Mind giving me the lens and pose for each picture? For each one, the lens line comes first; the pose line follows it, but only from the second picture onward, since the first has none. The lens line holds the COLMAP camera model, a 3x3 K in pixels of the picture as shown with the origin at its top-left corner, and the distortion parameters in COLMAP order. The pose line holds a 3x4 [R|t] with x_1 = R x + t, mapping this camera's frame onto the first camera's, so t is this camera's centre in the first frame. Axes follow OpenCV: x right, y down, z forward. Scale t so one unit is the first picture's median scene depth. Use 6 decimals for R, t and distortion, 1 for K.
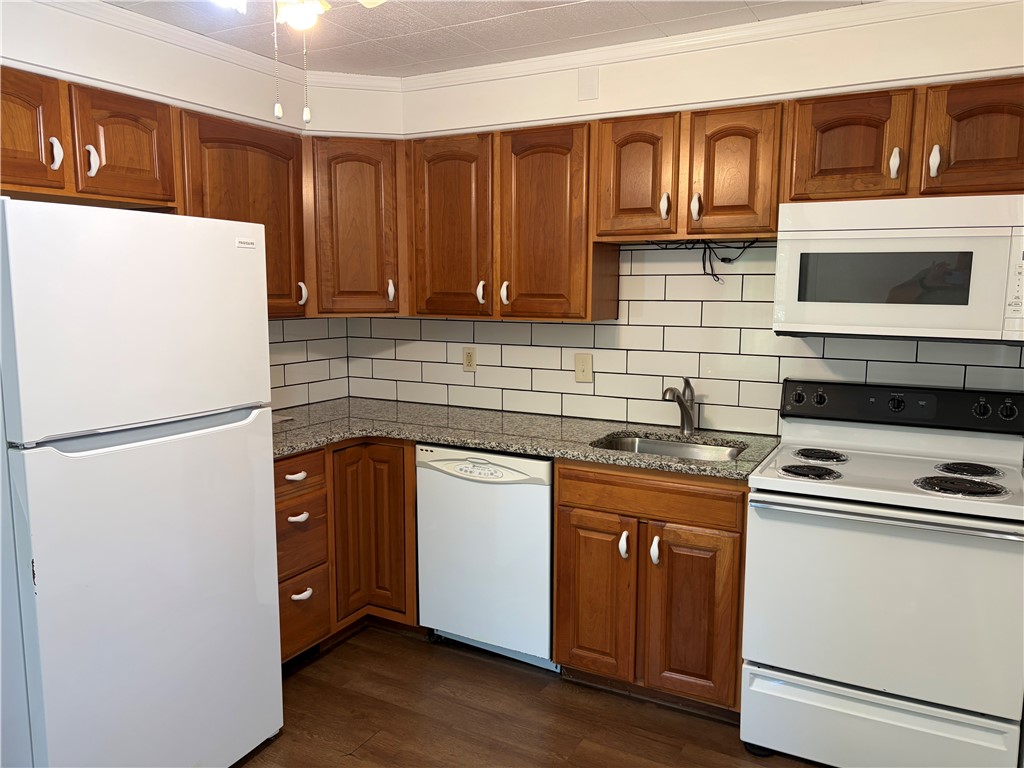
lens RADIAL K [[775.3, 0, 502.0], [0, 775.3, 387.1], [0, 0, 1]] dist [0.036563, -0.052129]
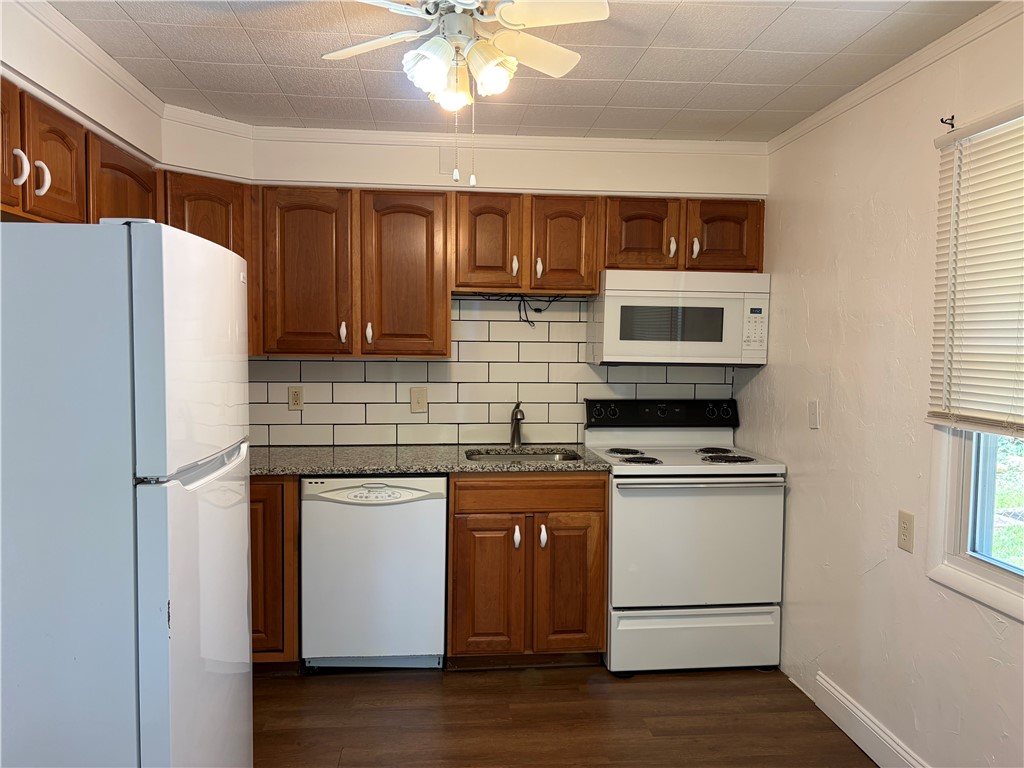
lens RADIAL K [[775.3, 0, 516.3], [0, 775.3, 386.5], [0, 0, 1]] dist [0.036563, -0.052129]
pose [[0.818353, -0.028878, 0.573989, -0.508660], [0.069462, 0.996385, -0.048904, 0.024714], [-0.570502, 0.079892, 0.817401, -0.017799]]
